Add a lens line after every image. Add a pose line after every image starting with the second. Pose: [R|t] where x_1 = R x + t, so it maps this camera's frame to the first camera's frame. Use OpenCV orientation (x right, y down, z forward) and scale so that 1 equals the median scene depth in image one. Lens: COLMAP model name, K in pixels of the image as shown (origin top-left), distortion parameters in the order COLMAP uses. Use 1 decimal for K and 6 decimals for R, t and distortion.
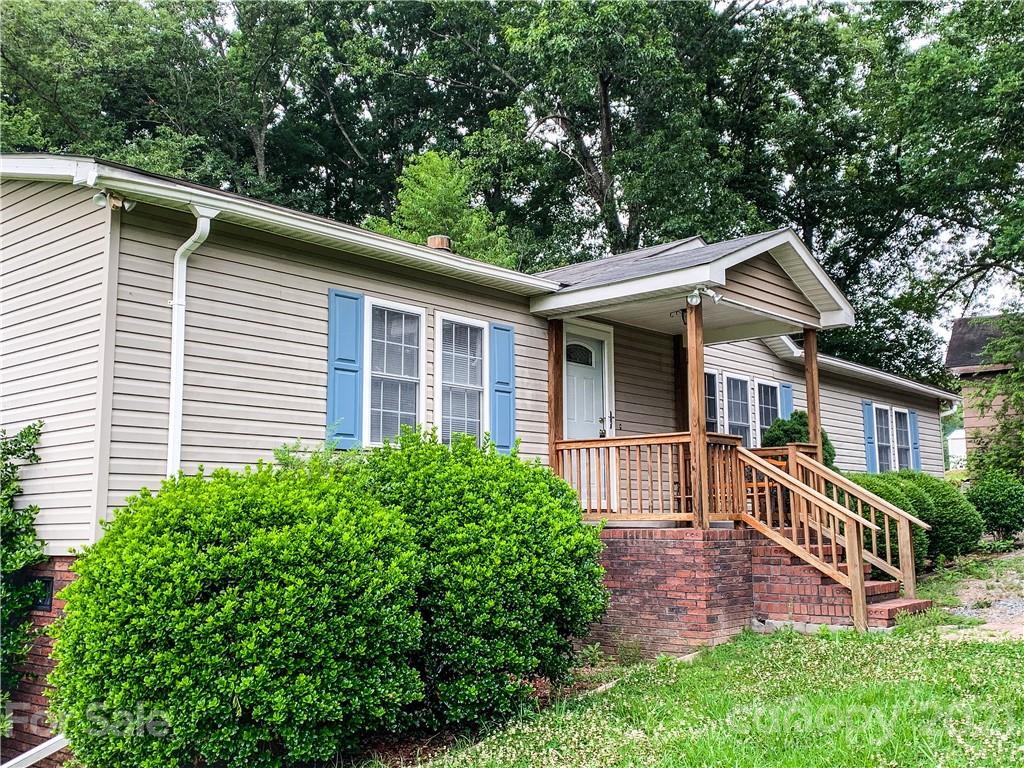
lens RADIAL K [[1034.0, 0, 512.0], [0, 1034.0, 382.0], [0, 0, 1]] dist [0.011412, 0.000000]
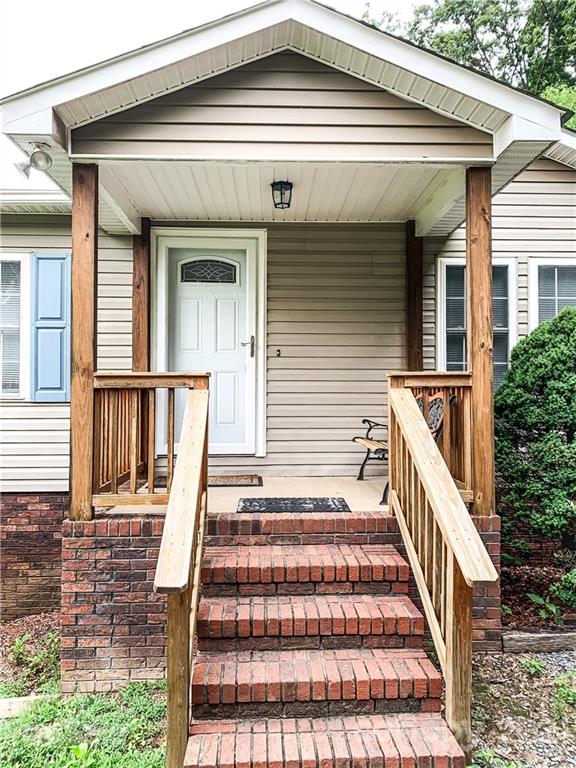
lens RADIAL K [[586.5, 0, 287.2], [0, 586.5, 385.2], [0, 0, 1]] dist [0.062239, -0.073344]
pose [[0.668803, 0.006727, -0.743409, 0.456600], [0.089705, 0.991923, 0.089678, 0.027892], [0.738008, -0.126665, 0.662797, 0.696354]]
